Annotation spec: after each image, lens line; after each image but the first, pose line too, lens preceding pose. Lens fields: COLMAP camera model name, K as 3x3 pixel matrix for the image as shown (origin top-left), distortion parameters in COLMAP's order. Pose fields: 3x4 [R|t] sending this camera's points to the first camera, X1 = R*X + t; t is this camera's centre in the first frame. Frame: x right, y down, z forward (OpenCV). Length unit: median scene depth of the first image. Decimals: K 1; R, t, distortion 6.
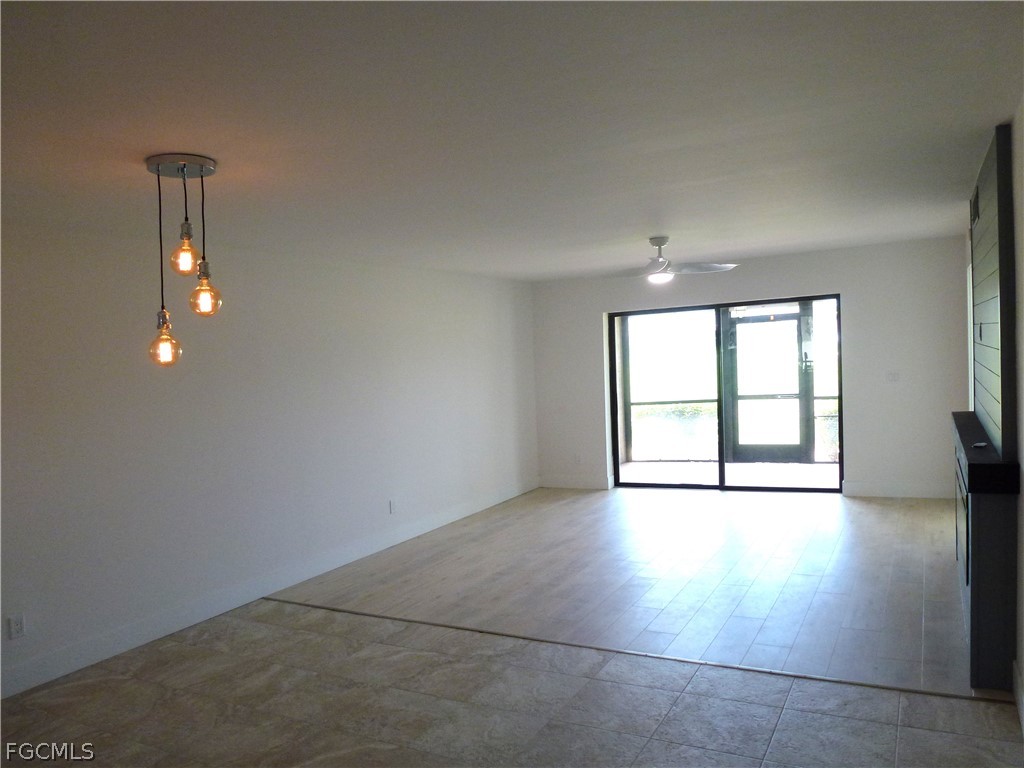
lens RADIAL K [[771.3, 0, 505.7], [0, 771.3, 389.0], [0, 0, 1]] dist [-0.035381, 0.021206]
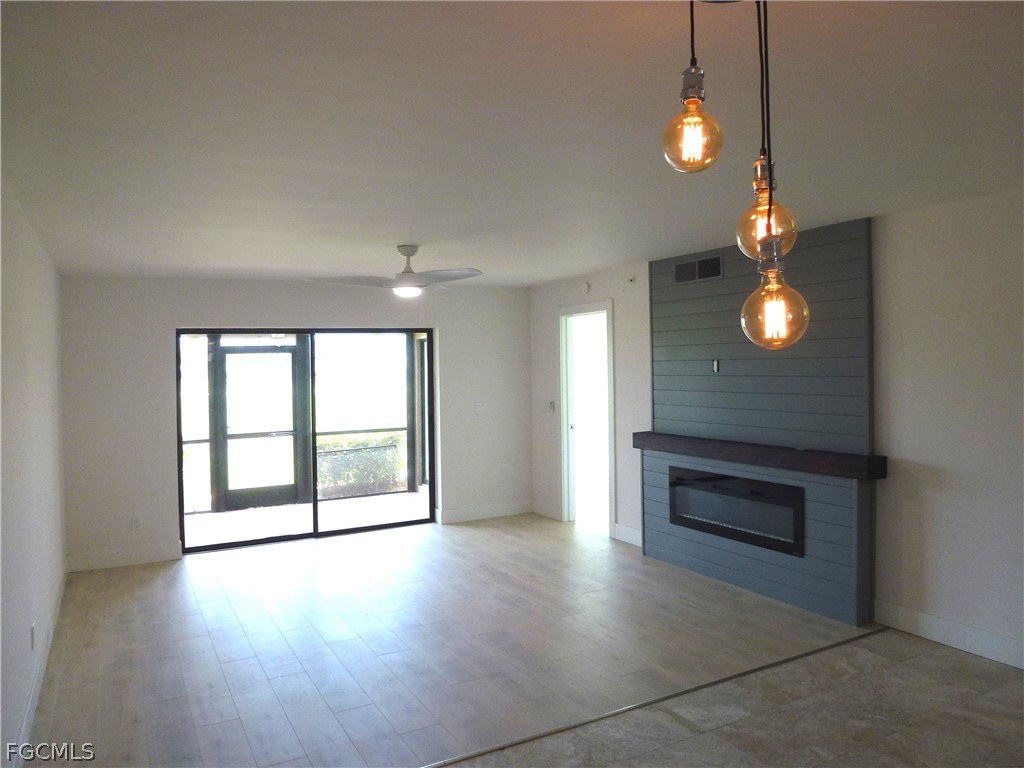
lens RADIAL K [[771.3, 0, 528.4], [0, 771.3, 383.1], [0, 0, 1]] dist [-0.035381, 0.021206]
pose [[0.521078, 0.026275, 0.853105, -0.523849], [0.031845, 0.998232, -0.050196, 0.008534], [-0.852915, 0.053323, 0.519320, 0.478570]]
